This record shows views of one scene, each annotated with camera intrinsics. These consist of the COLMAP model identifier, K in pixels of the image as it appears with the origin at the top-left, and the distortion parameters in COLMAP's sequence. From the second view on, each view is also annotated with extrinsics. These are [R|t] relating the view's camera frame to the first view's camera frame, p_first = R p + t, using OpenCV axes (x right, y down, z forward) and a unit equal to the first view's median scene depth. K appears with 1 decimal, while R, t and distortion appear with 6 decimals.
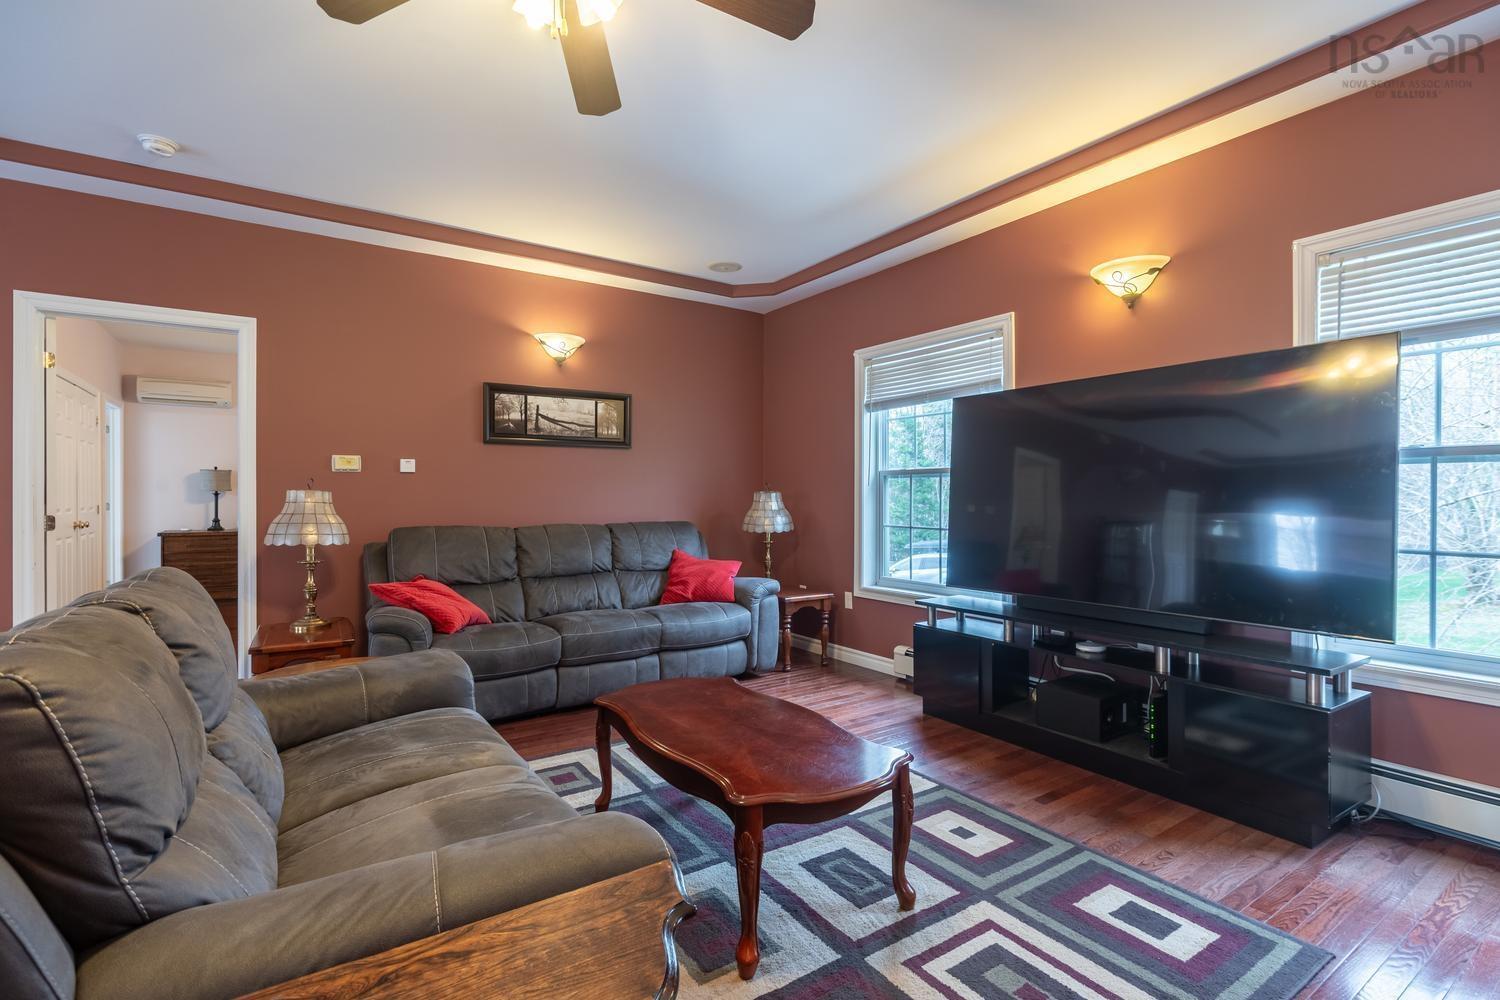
lens RADIAL K [[701.7, 0, 723.6], [0, 701.7, 498.6], [0, 0, 1]] dist [-0.008157, 0.002598]
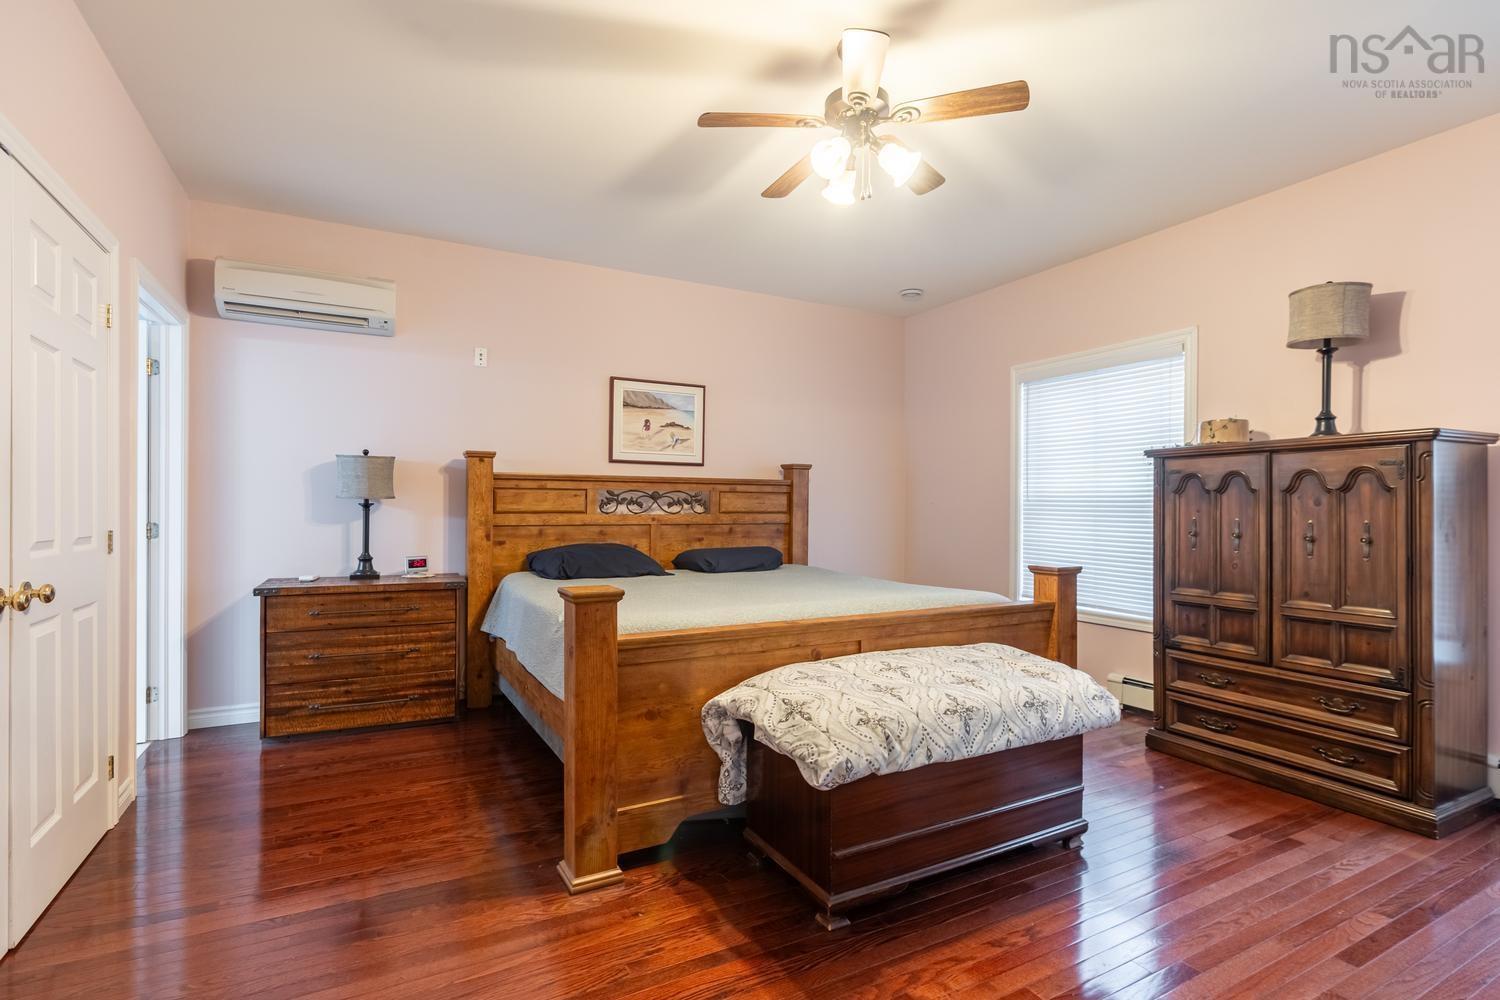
lens RADIAL K [[701.7, 0, 743.2], [0, 701.7, 514.6], [0, 0, 1]] dist [-0.008157, 0.002598]
pose [[0.996914, 0.003439, -0.078424, -0.804013], [-0.003716, 0.999987, -0.003382, 0.001467], [0.078411, 0.003663, 0.996914, 1.006371]]
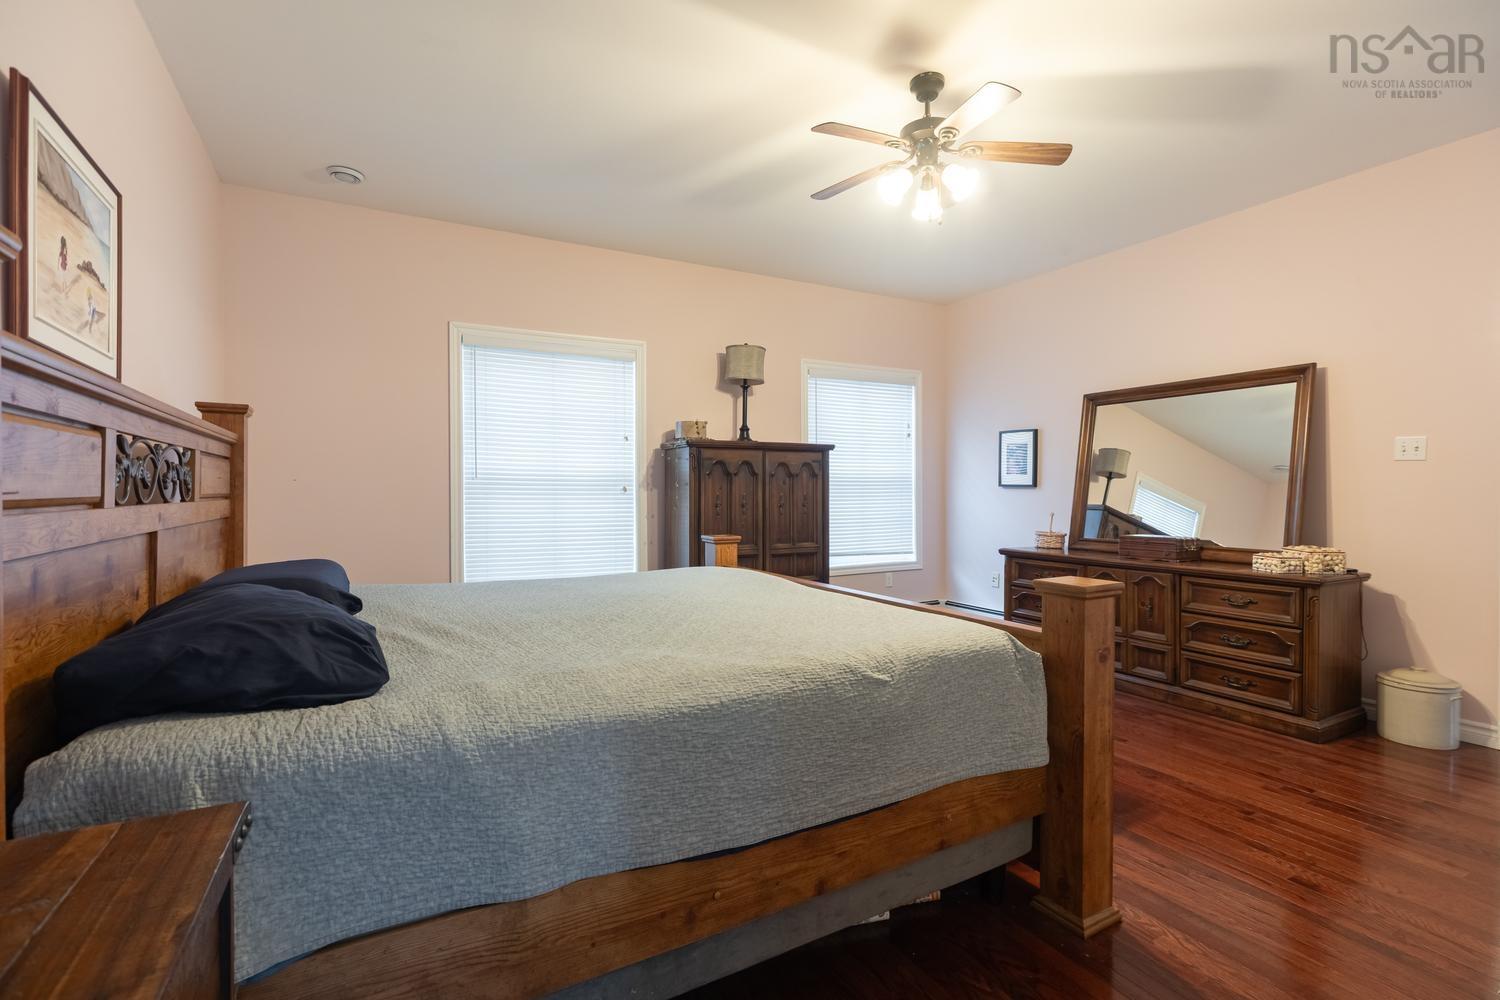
lens RADIAL K [[701.7, 0, 753.1], [0, 701.7, 492.5], [0, 0, 1]] dist [-0.008157, 0.002598]
pose [[0.071501, -0.005427, 0.997426, -1.412798], [0.015357, 0.999873, 0.004340, -0.004532], [-0.997322, 0.015007, 0.071575, 1.687973]]
